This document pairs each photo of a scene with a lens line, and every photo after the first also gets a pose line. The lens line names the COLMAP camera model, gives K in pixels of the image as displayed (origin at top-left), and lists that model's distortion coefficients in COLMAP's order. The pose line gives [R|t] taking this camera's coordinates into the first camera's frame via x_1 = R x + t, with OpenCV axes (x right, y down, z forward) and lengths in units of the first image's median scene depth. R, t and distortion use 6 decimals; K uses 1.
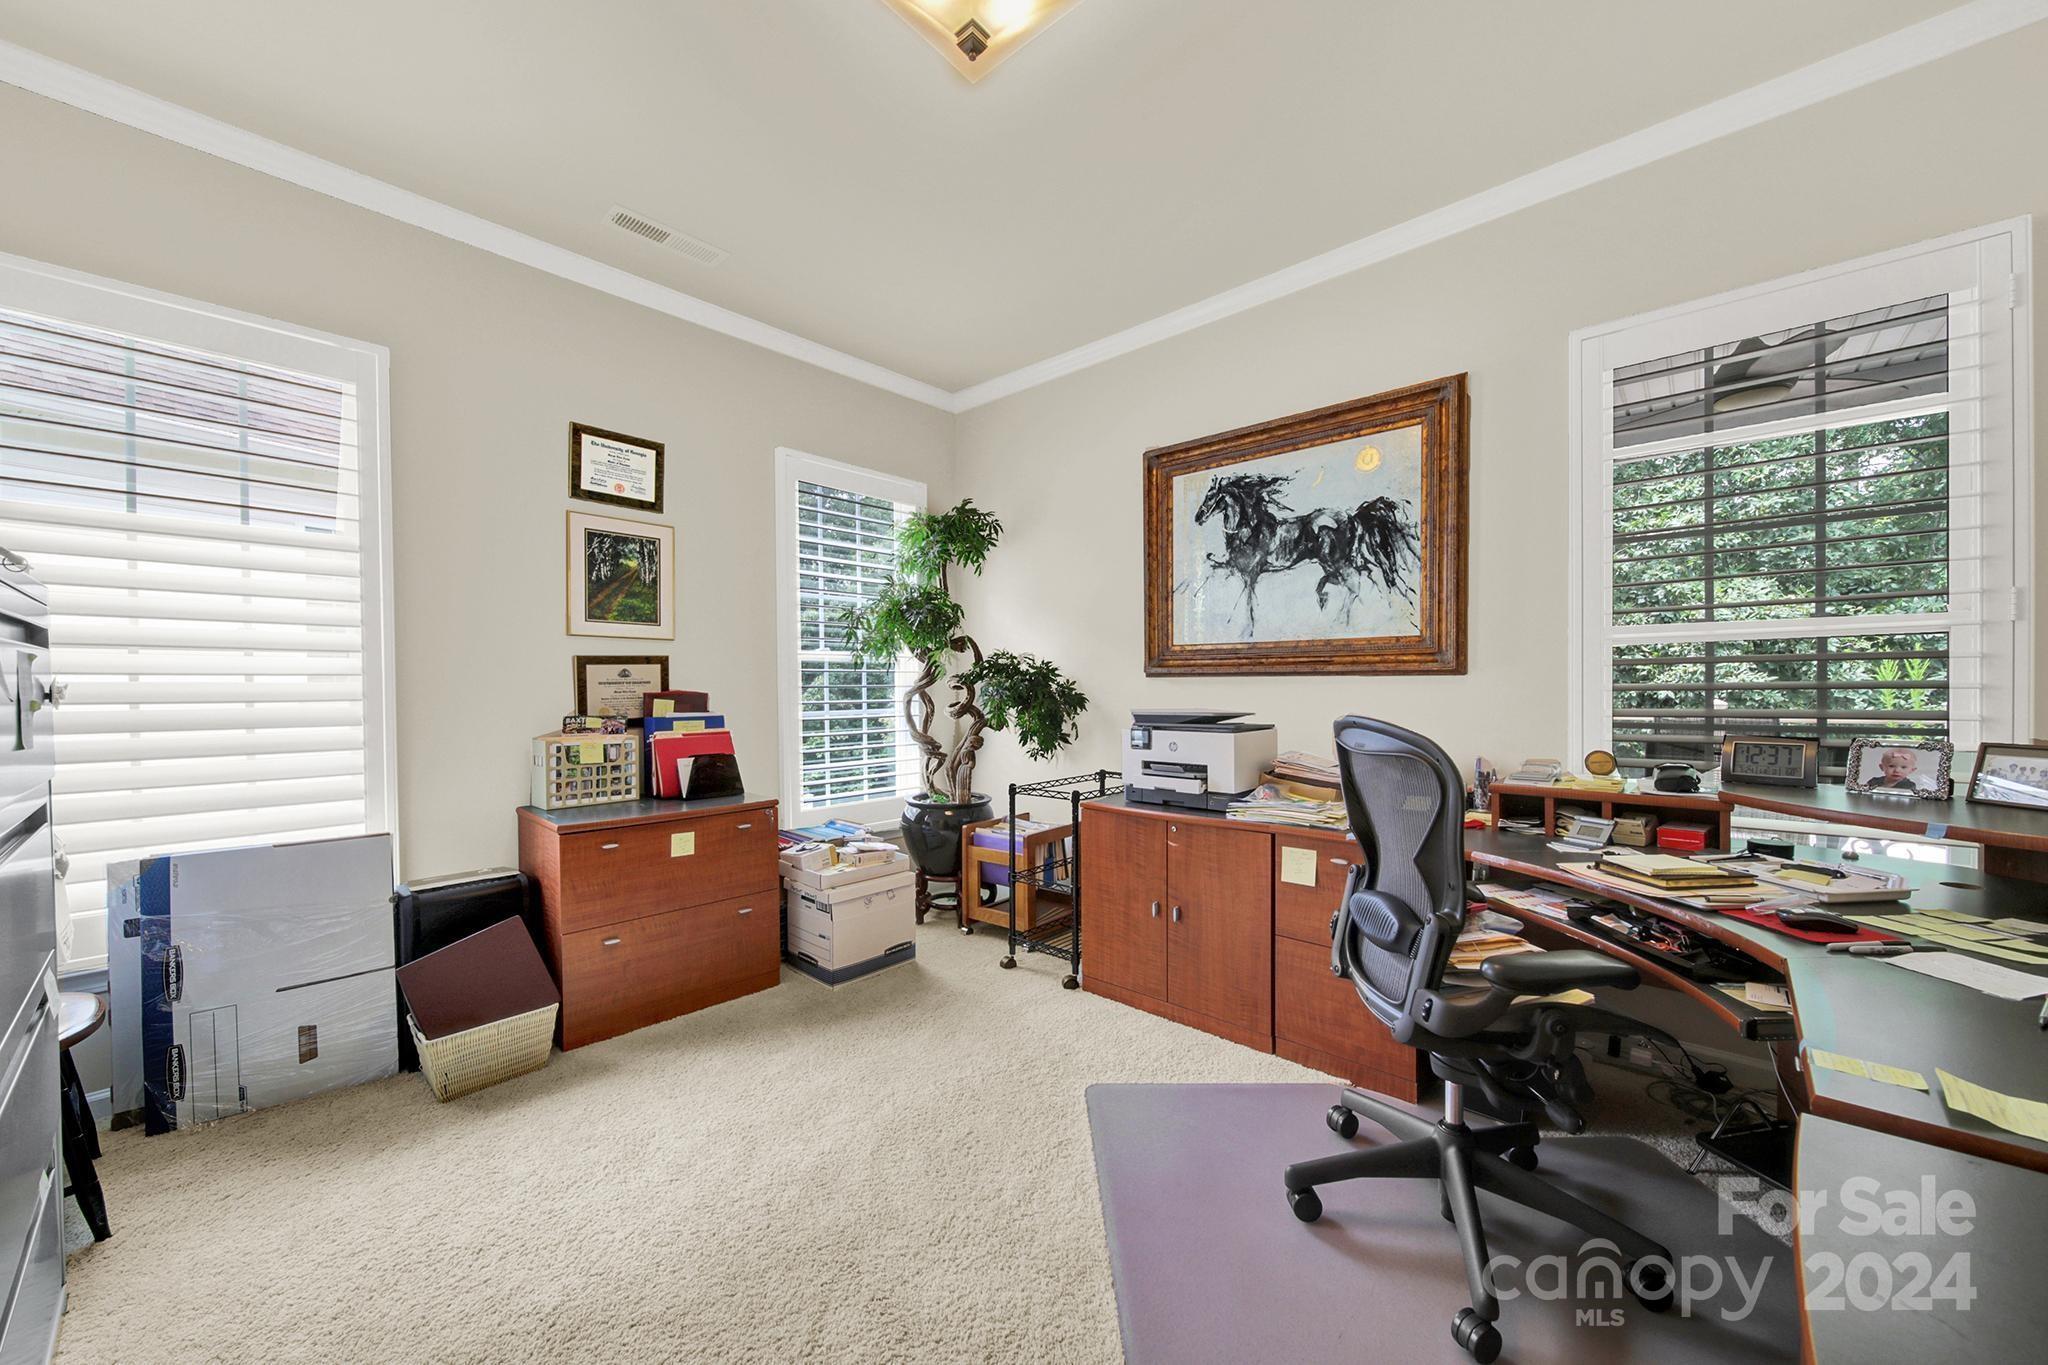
lens RADIAL K [[752.6, 0, 1024.1], [0, 752.6, 688.3], [0, 0, 1]] dist [-0.002707, -0.000241]
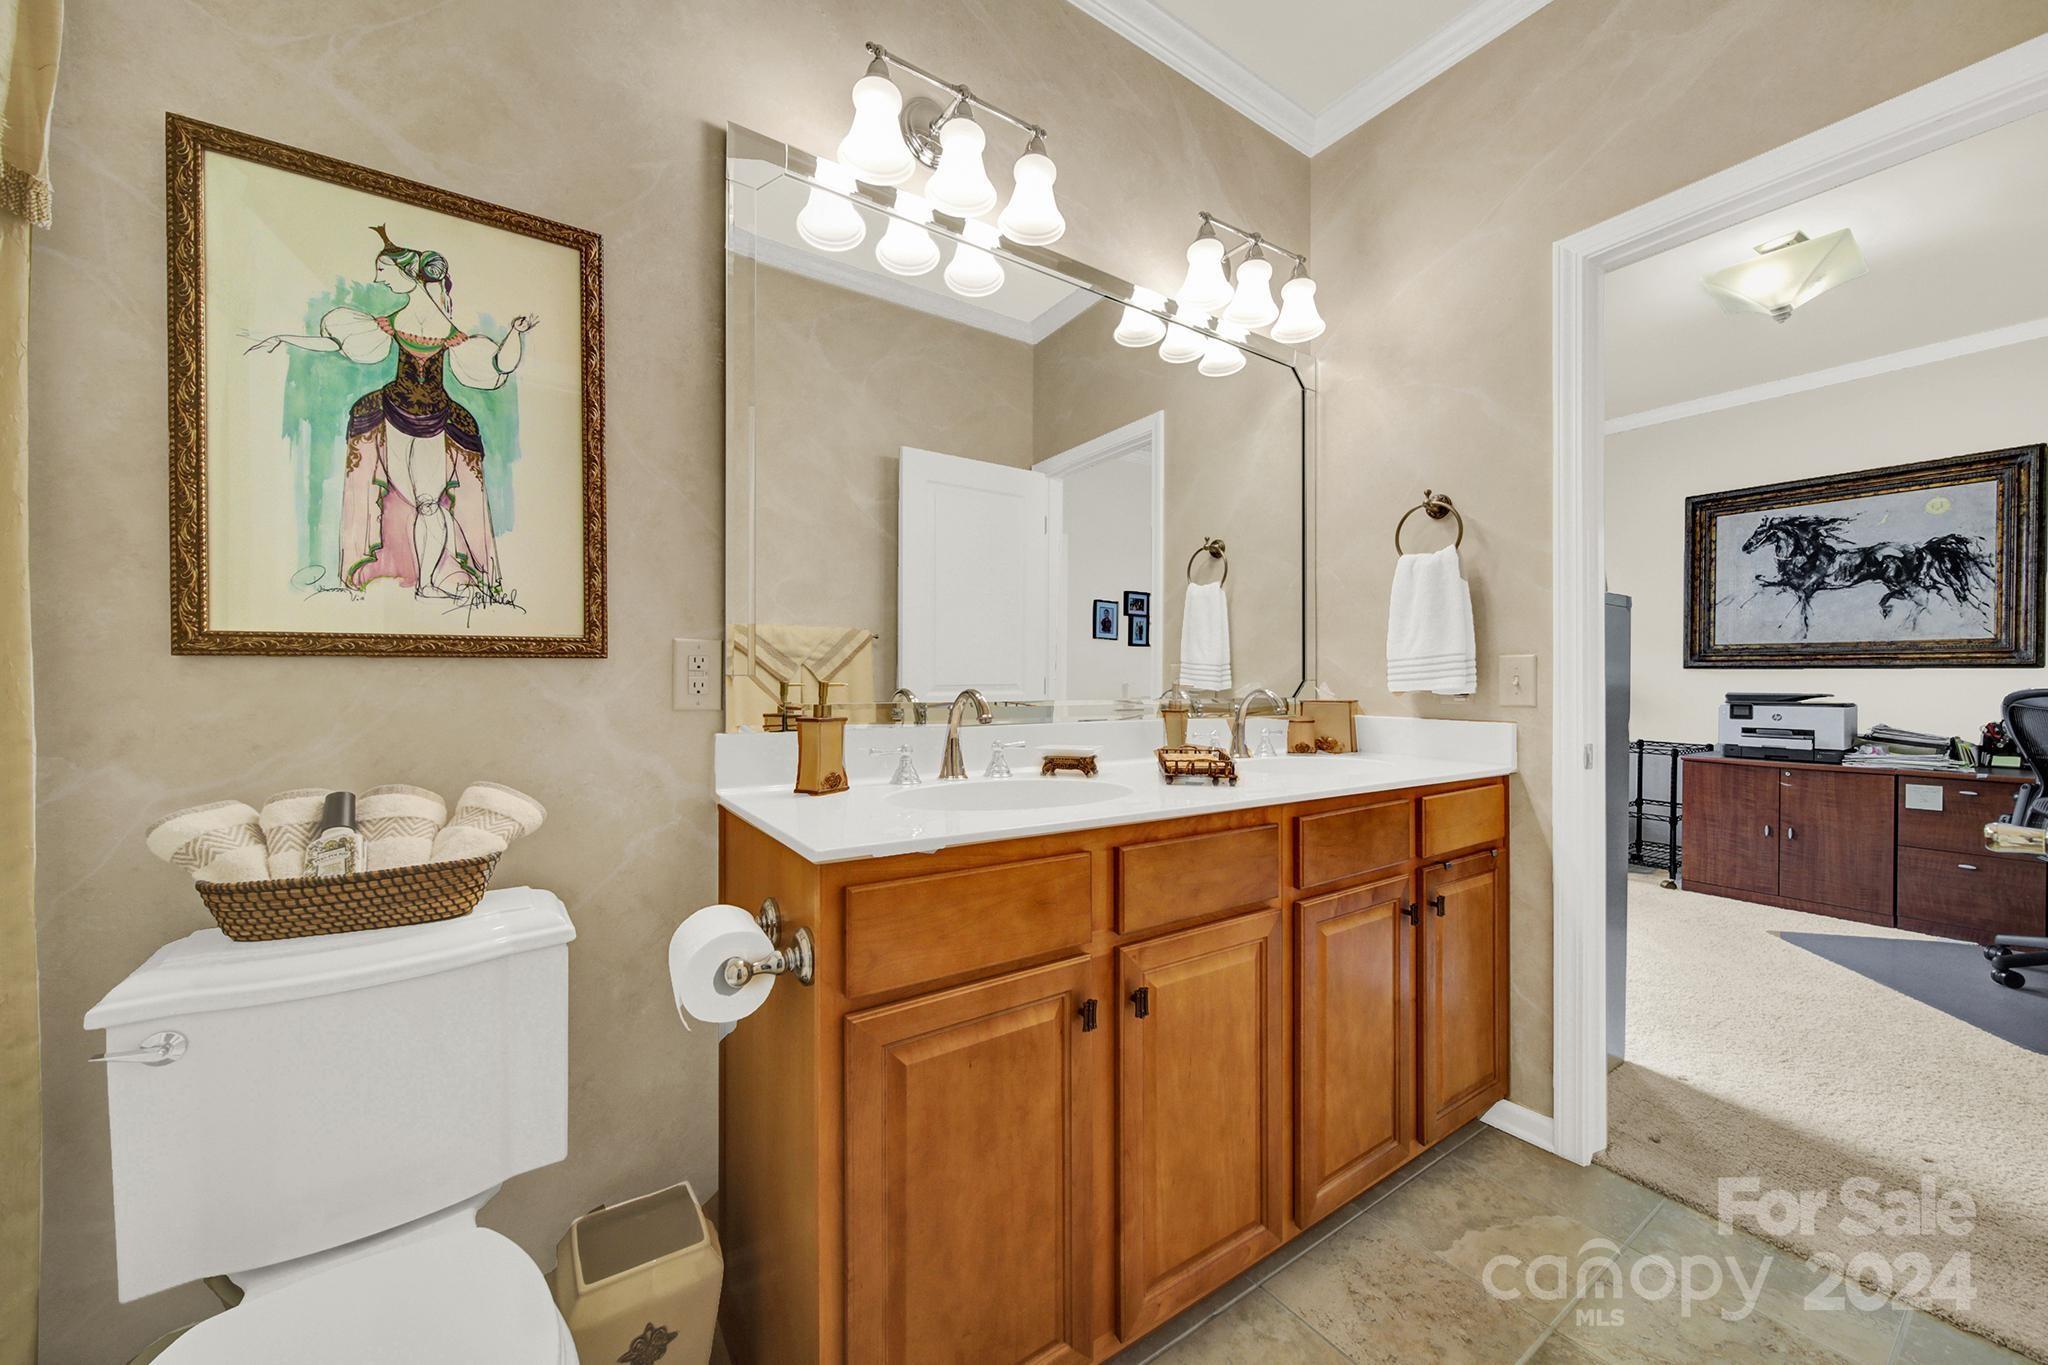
lens RADIAL K [[752.6, 0, 1031.3], [0, 752.6, 679.7], [0, 0, 1]] dist [-0.002707, -0.000241]
pose [[0.974445, 0.009861, -0.224408, -0.794046], [-0.011622, 0.999911, -0.006525, 0.030478], [0.224324, 0.008967, 0.974473, -0.640809]]
